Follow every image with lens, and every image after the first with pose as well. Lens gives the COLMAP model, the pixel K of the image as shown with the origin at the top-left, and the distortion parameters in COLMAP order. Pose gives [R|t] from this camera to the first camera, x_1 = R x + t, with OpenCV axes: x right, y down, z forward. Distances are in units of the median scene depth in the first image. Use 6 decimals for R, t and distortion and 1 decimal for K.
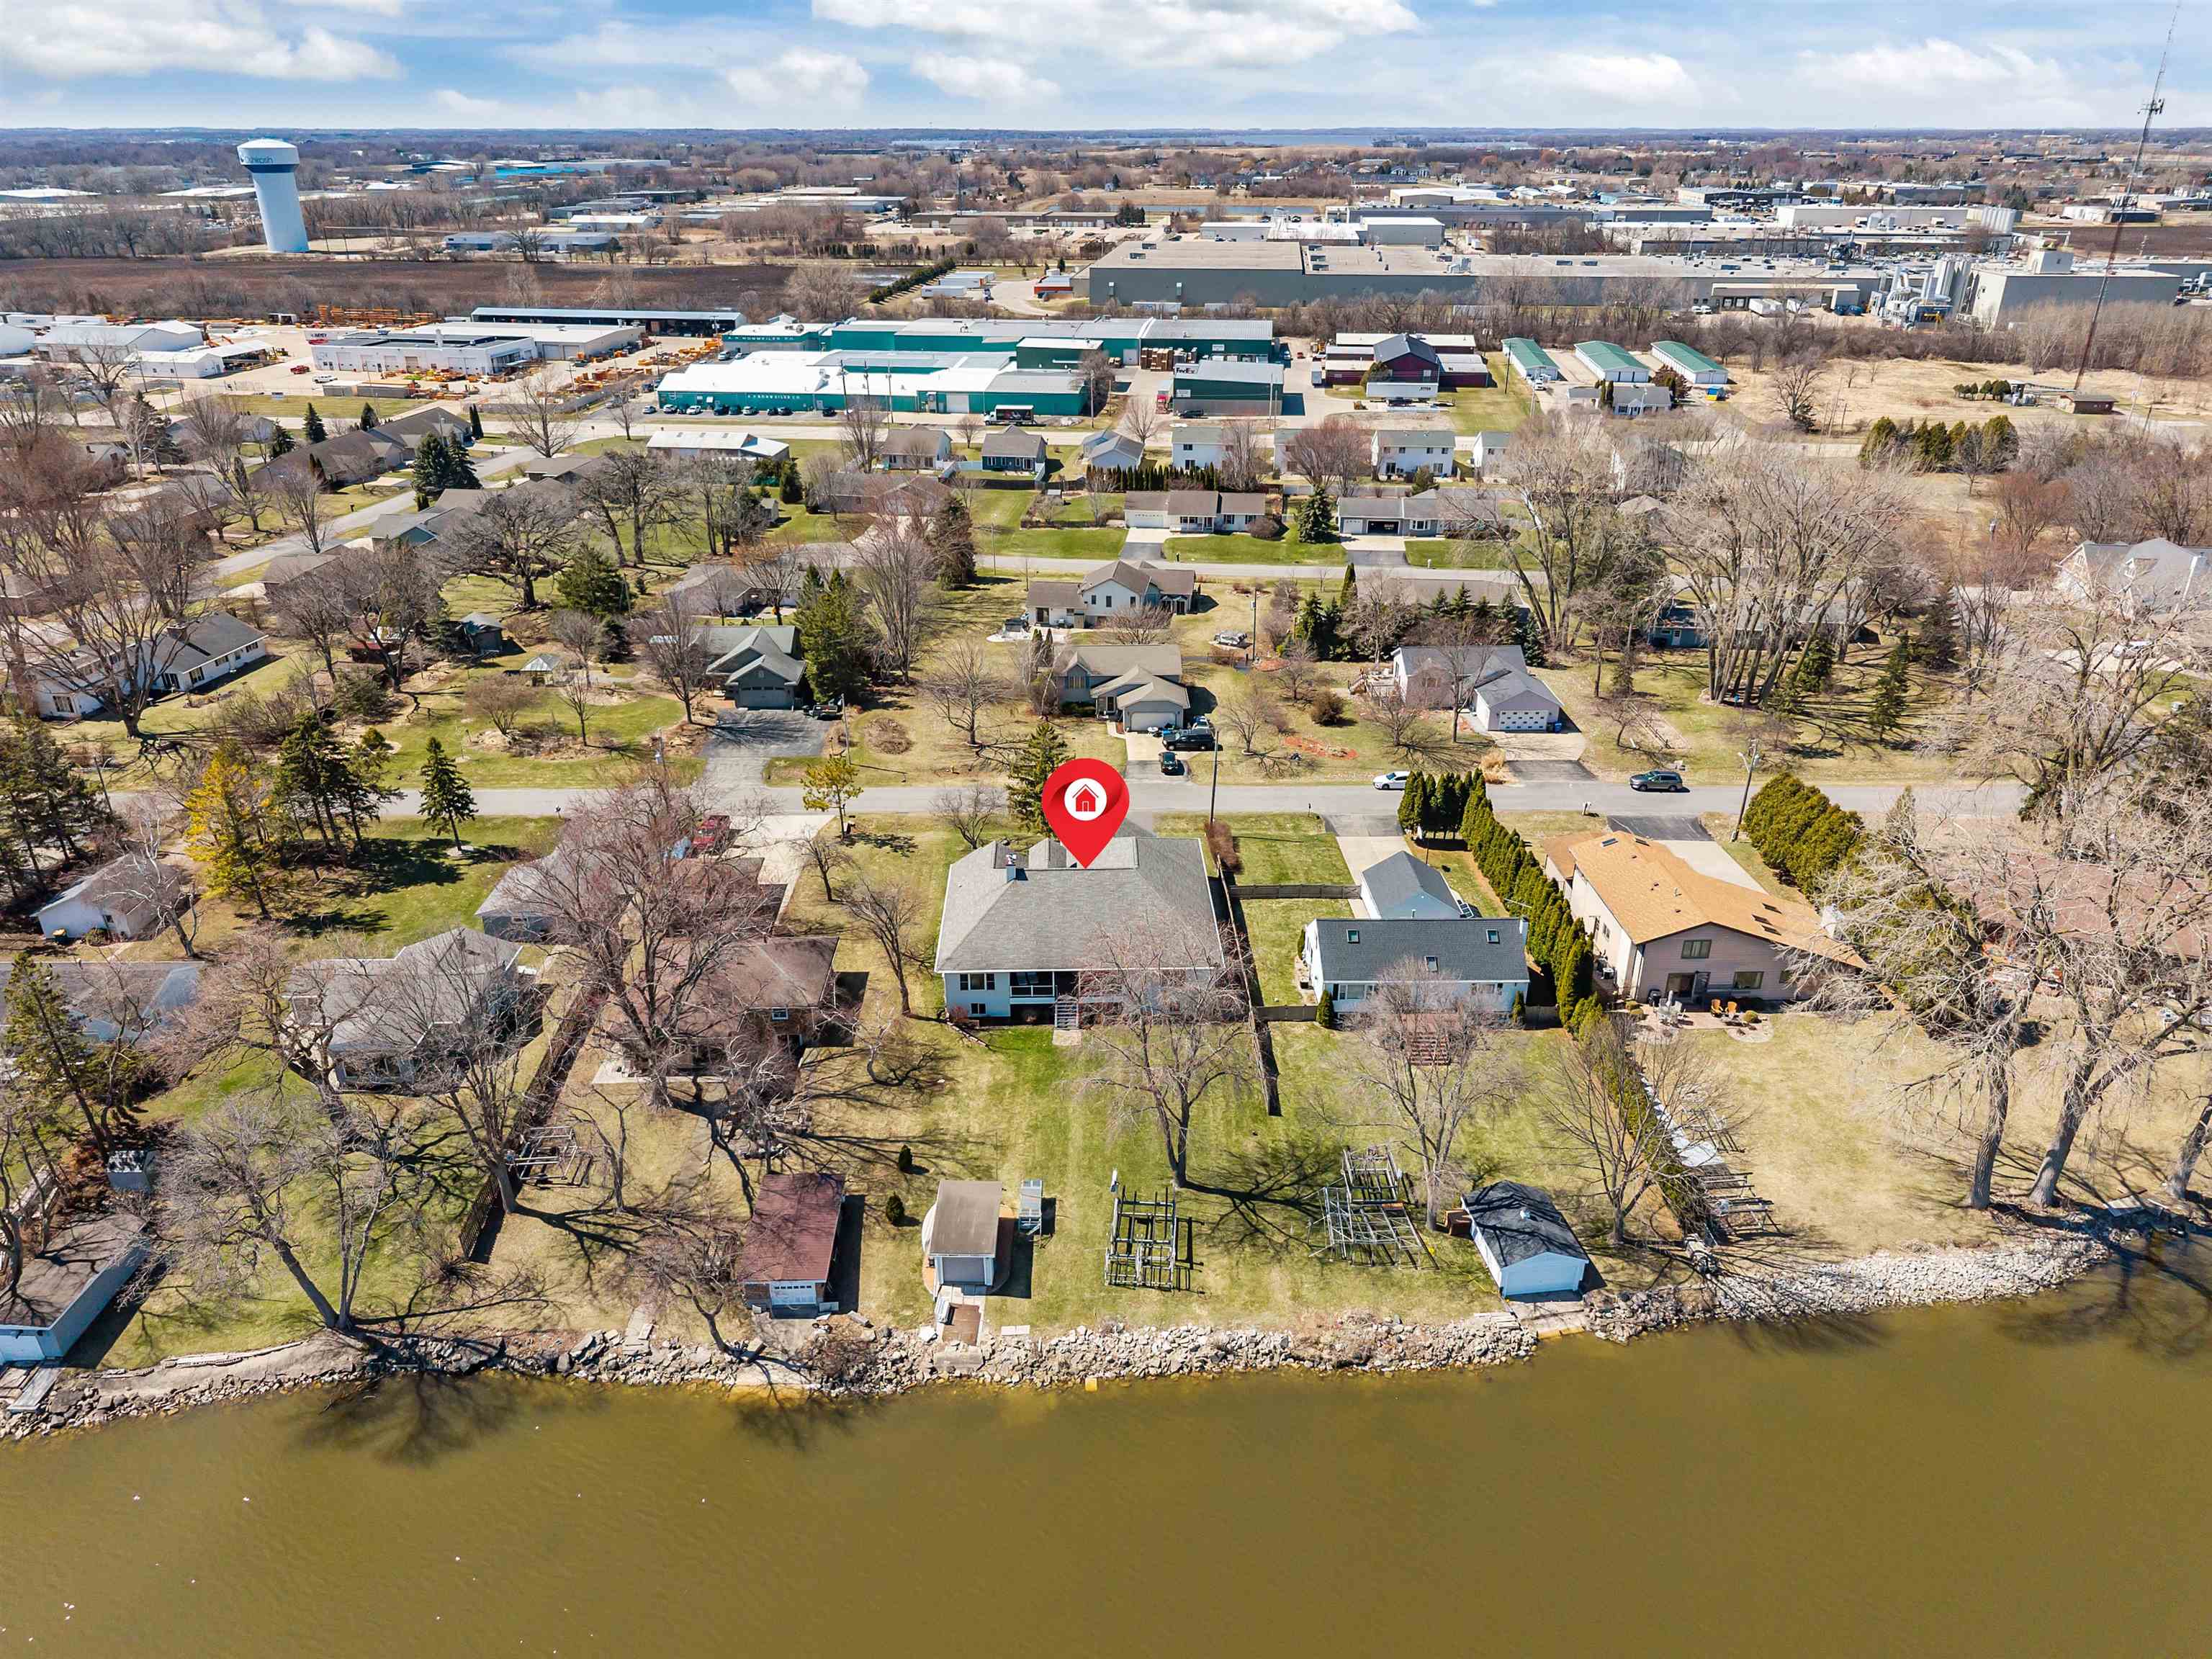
lens RADIAL K [[1507.9, 0, 1106.0], [0, 1507.9, 829.5], [0, 0, 1]] dist [0.008937, -0.006698]
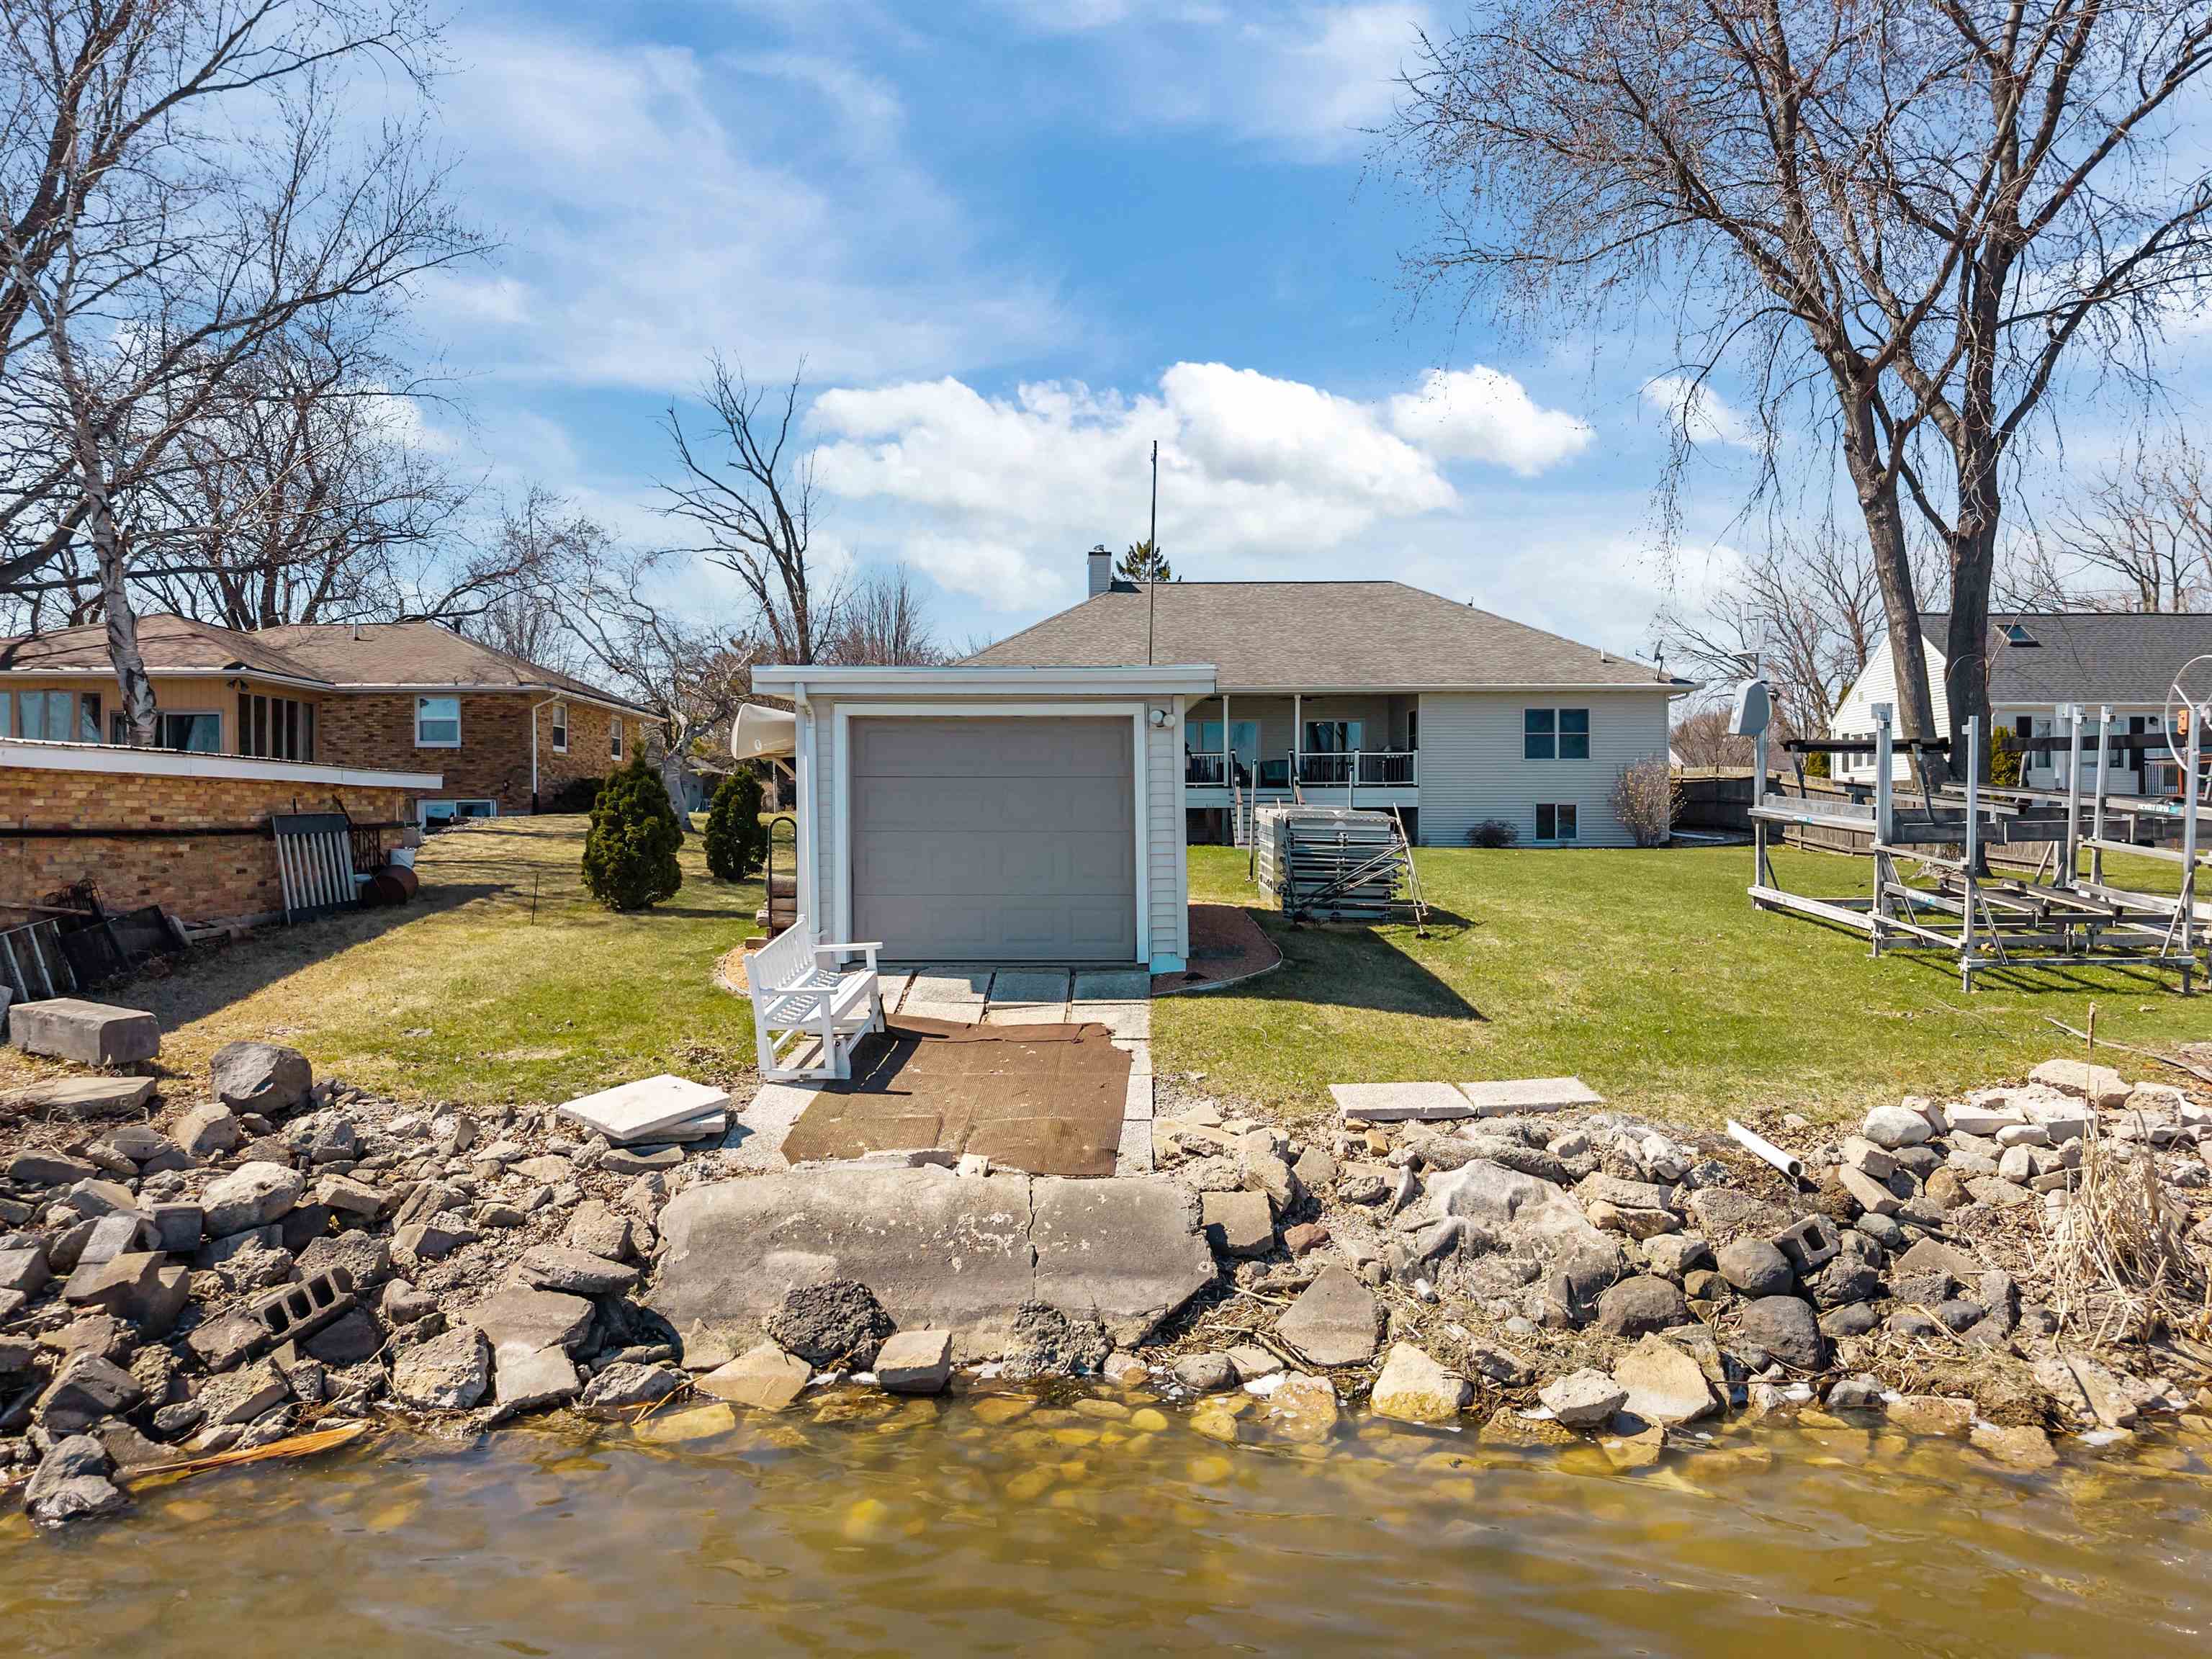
lens RADIAL K [[1507.9, 0, 1106.0], [0, 1507.9, 829.5], [0, 0, 1]] dist [0.008937, -0.006698]
pose [[0.999995, -0.003023, 0.000084, -0.077775], [0.002765, 0.902788, -0.430078, 0.327131], [0.001224, 0.430076, 0.902792, 0.808471]]
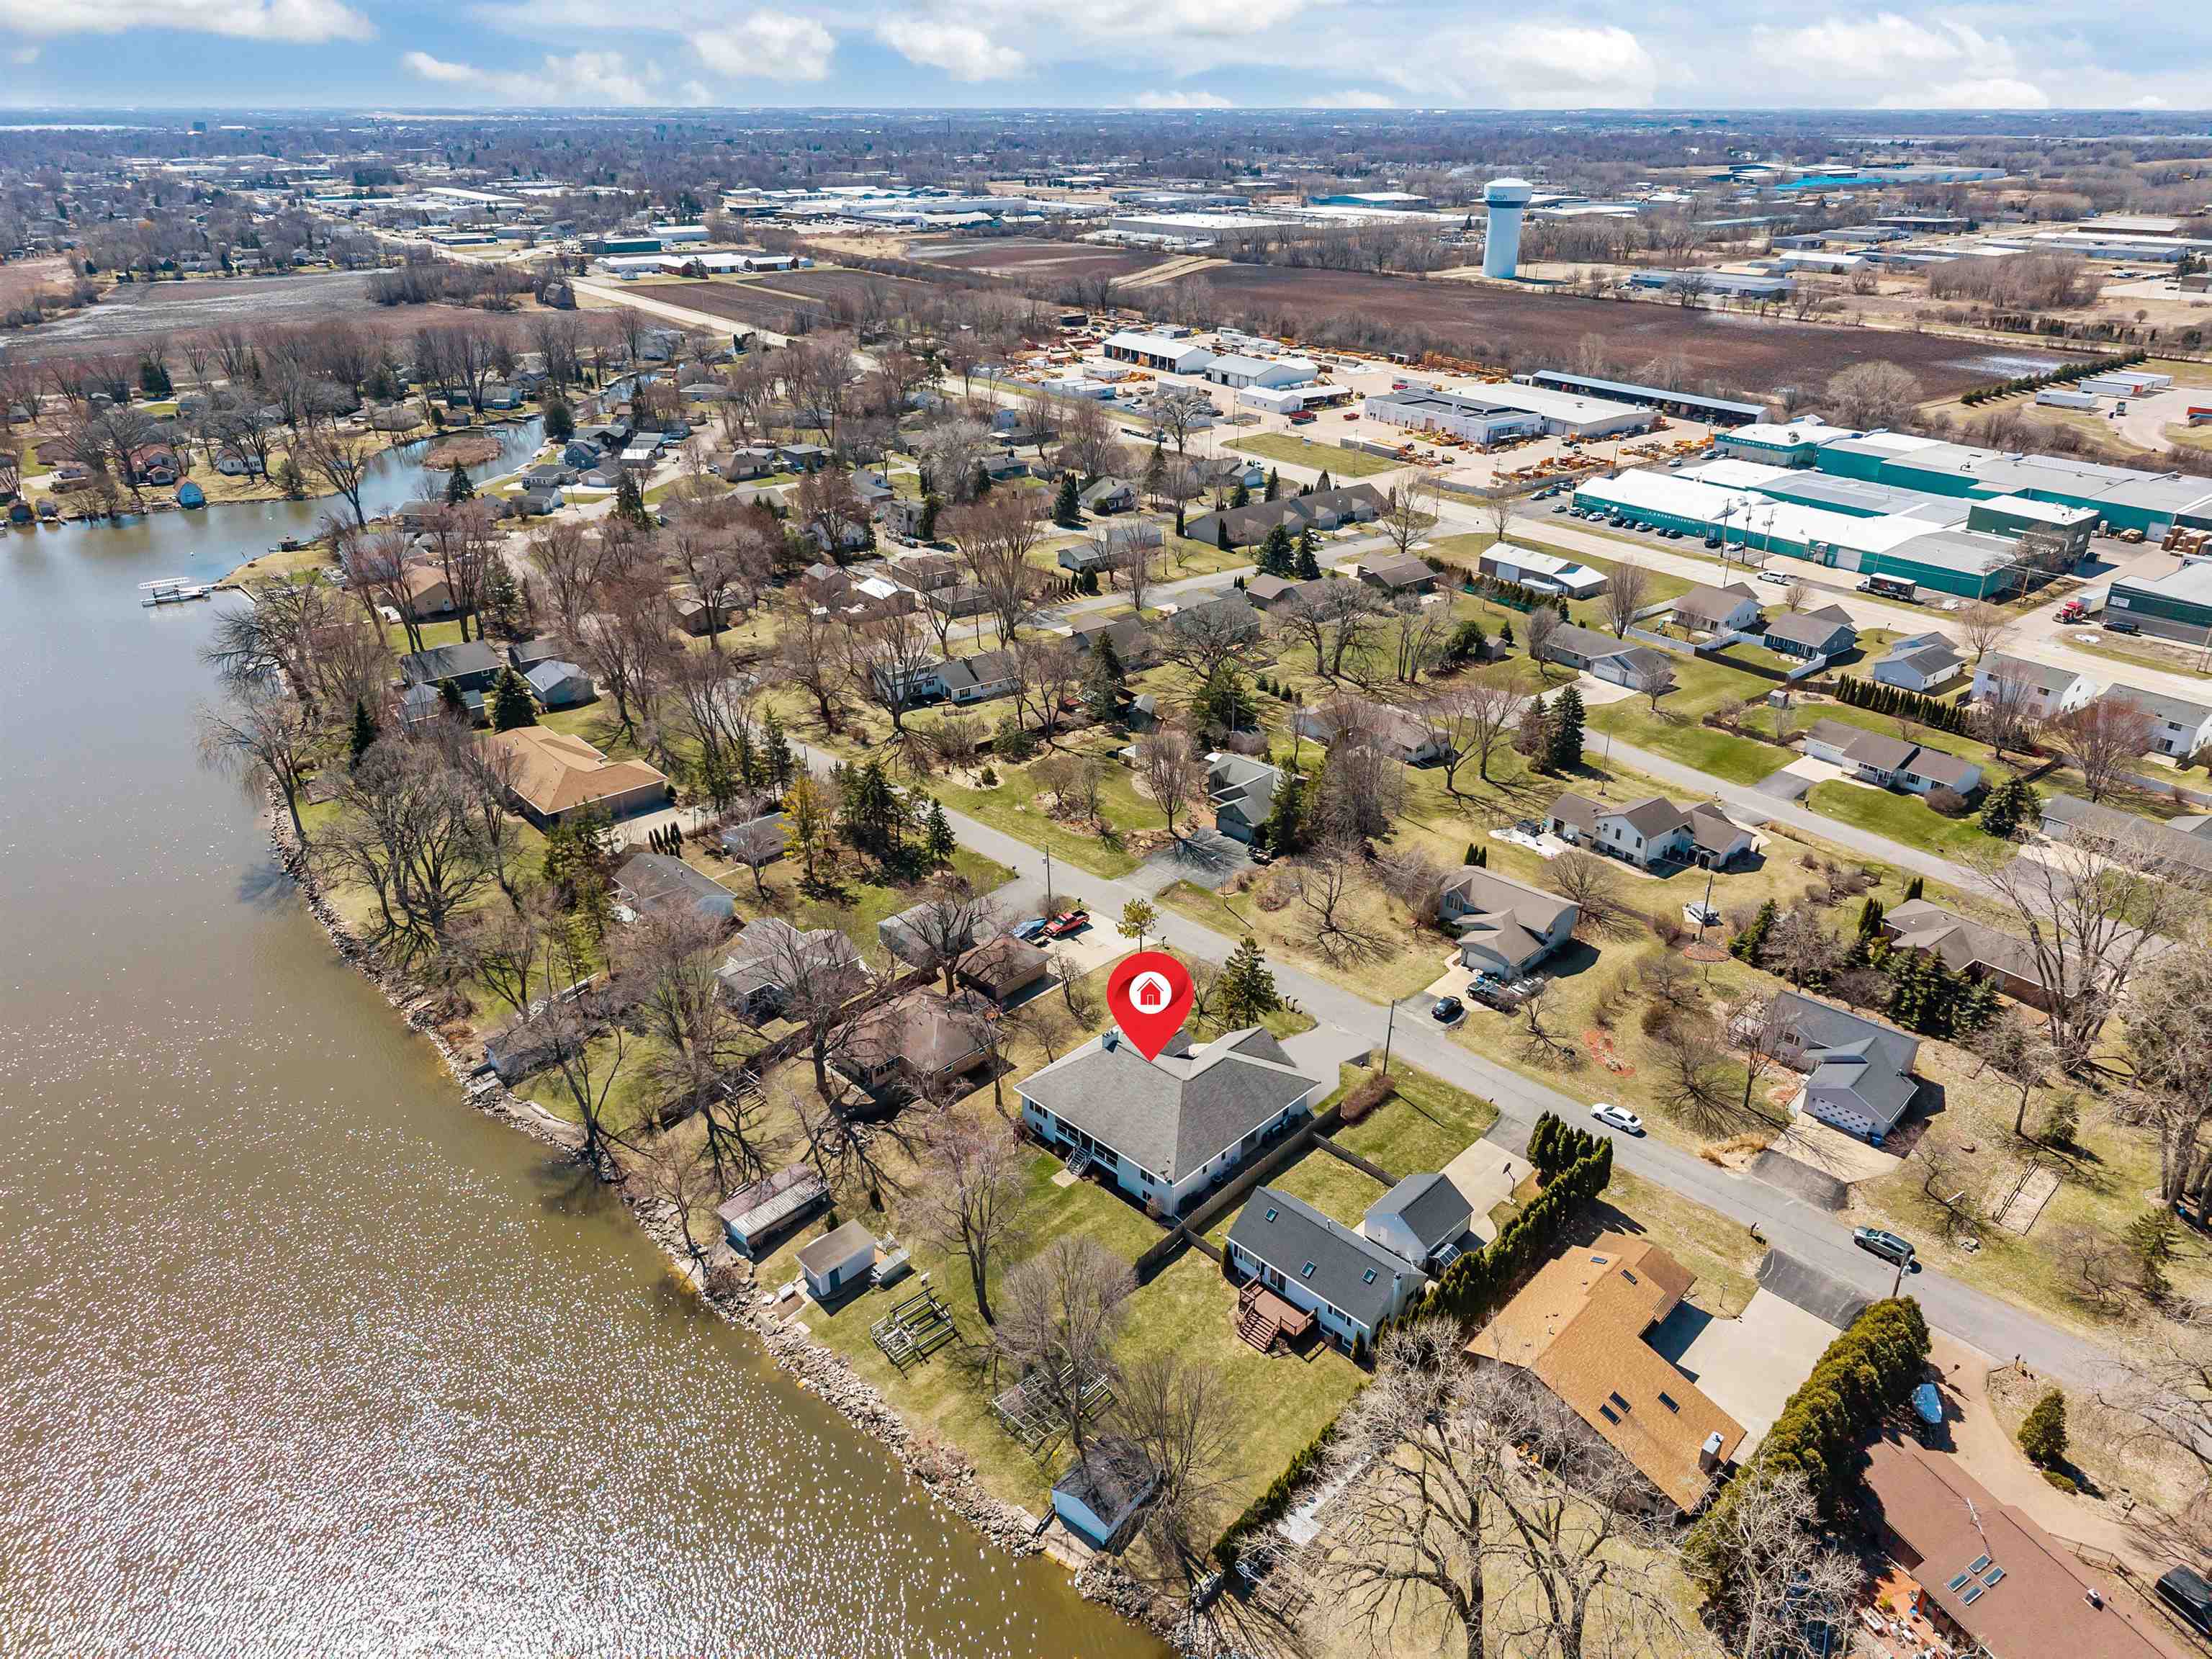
lens RADIAL K [[1507.9, 0, 1106.0], [0, 1507.9, 829.5], [0, 0, 1]] dist [0.008937, -0.006698]
pose [[0.696383, 0.315046, -0.644823, 0.869439], [-0.304788, 0.943270, 0.131702, -0.383800], [0.649735, 0.104819, 0.752900, 0.013315]]
